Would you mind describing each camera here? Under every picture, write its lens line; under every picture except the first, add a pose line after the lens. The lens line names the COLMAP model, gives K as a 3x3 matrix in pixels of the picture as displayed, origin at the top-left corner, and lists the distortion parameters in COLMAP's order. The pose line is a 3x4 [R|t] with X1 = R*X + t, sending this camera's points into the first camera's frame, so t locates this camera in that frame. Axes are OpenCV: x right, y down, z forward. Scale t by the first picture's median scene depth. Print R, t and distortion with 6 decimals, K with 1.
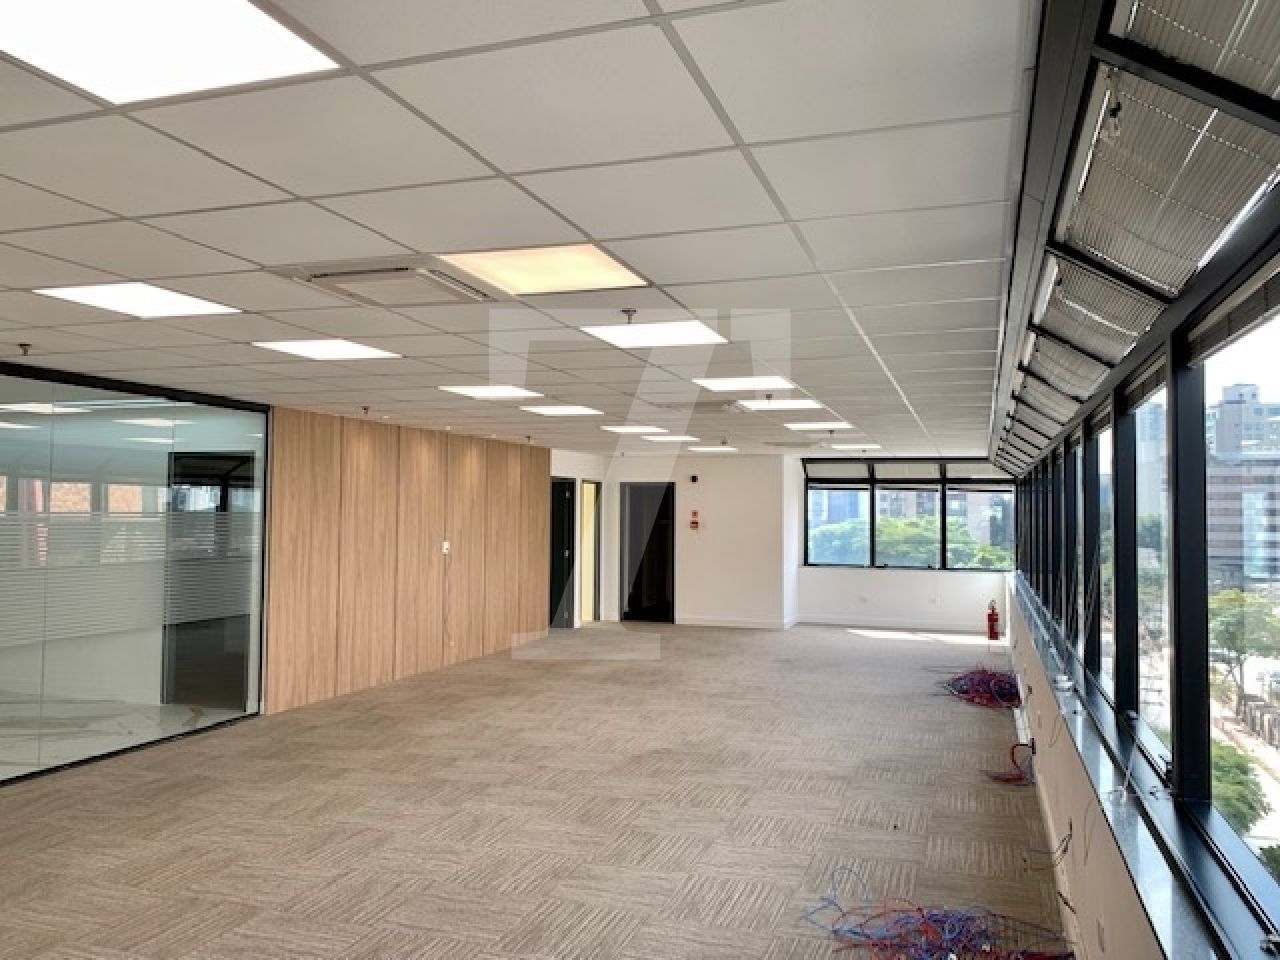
lens RADIAL K [[978.9, 0, 637.9], [0, 978.9, 479.9], [0, 0, 1]] dist [0.042676, -0.040818]
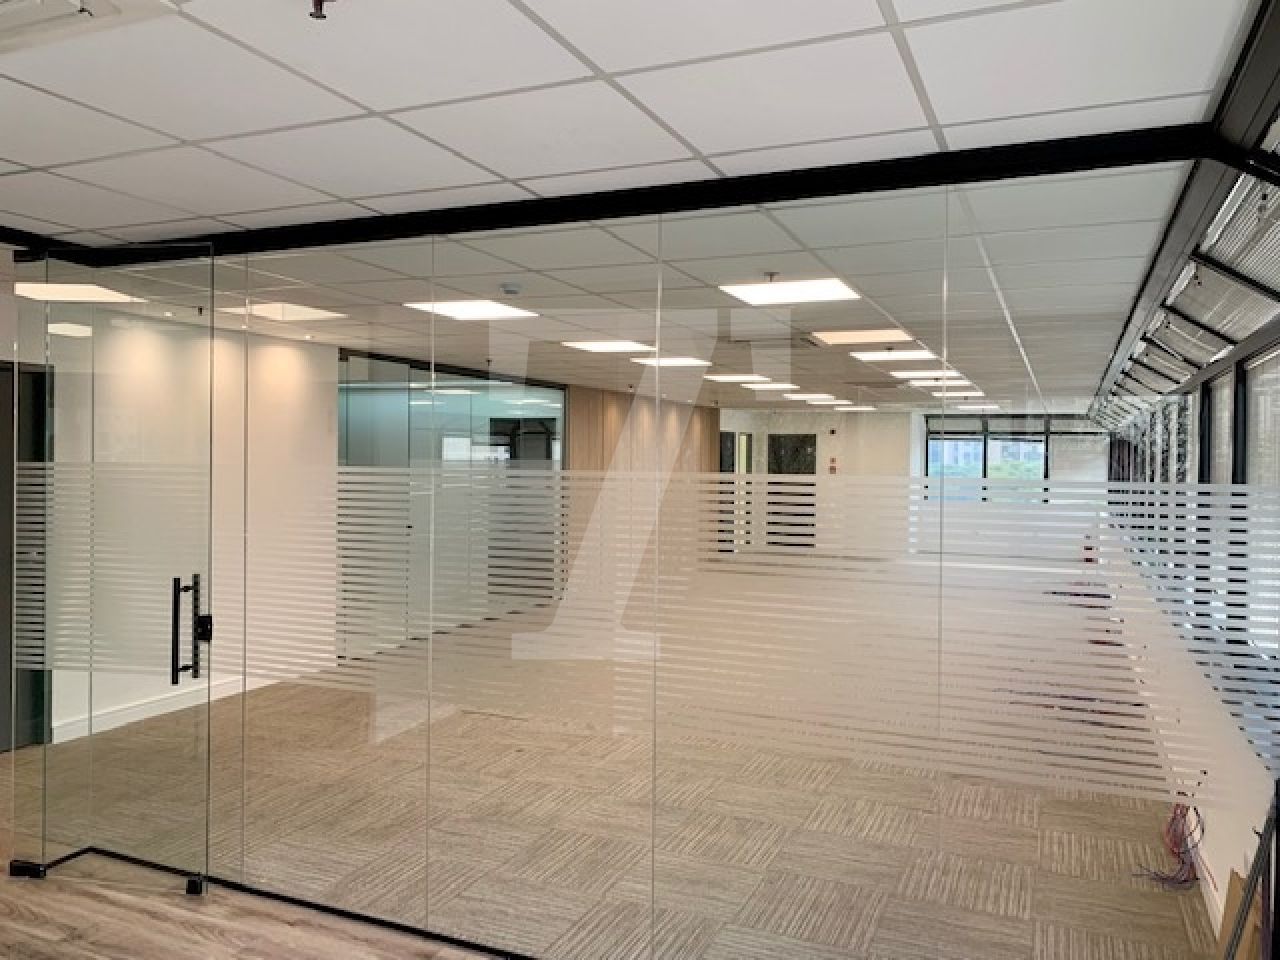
lens RADIAL K [[978.9, 0, 645.5], [0, 978.9, 478.0], [0, 0, 1]] dist [0.042676, -0.040818]
pose [[0.997975, 0.000480, -0.063601, -0.234904], [0.002986, 0.998515, 0.054396, -0.025611], [0.063532, -0.054476, 0.996492, -0.546968]]
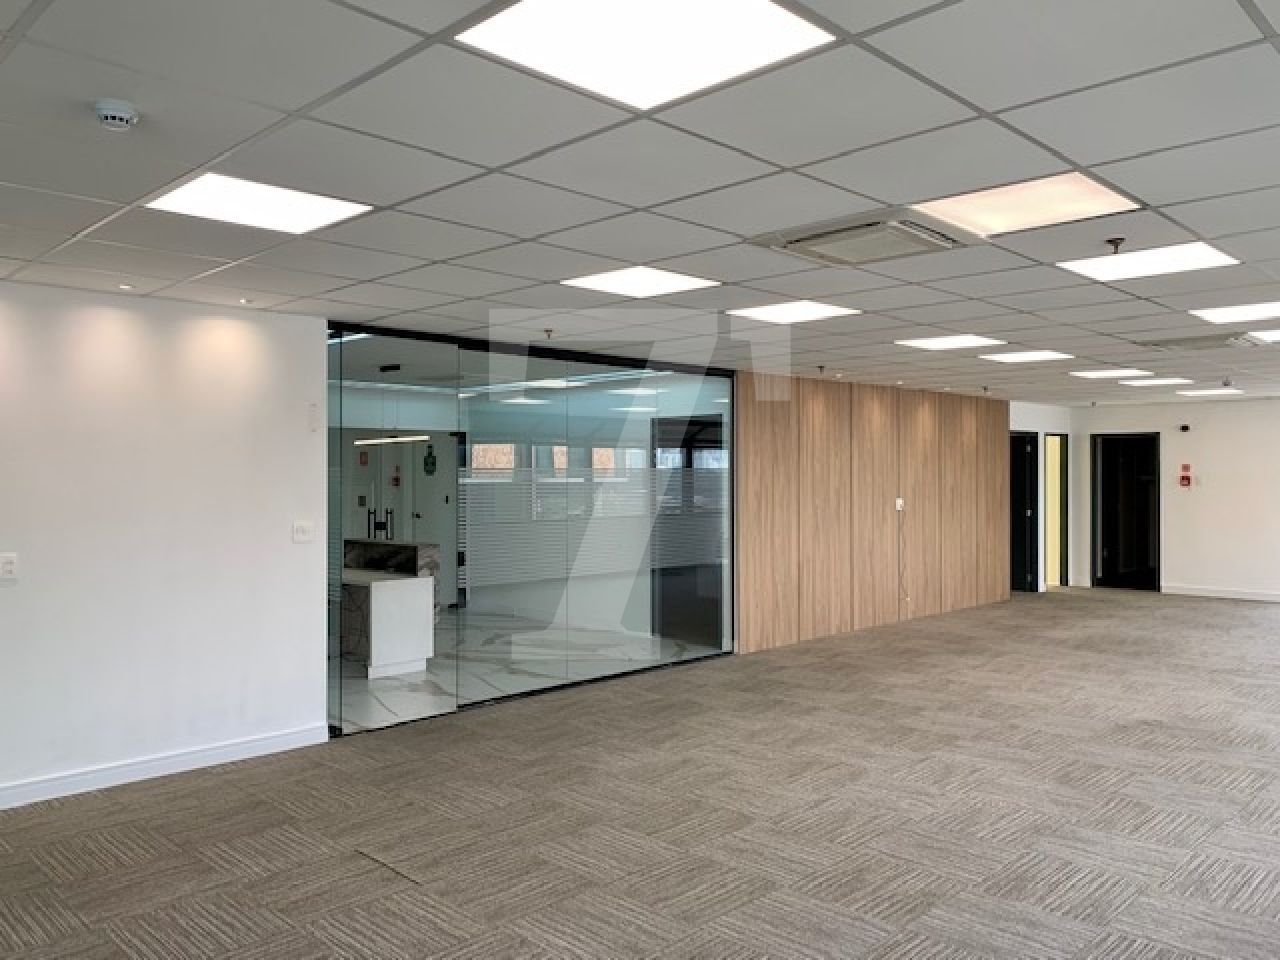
lens RADIAL K [[978.9, 0, 642.8], [0, 978.9, 476.3], [0, 0, 1]] dist [0.042676, -0.040818]
pose [[0.904228, -0.009418, -0.426945, -0.009802], [0.025078, 0.999202, 0.031073, 0.006036], [0.426312, -0.038804, 0.903743, -0.023759]]
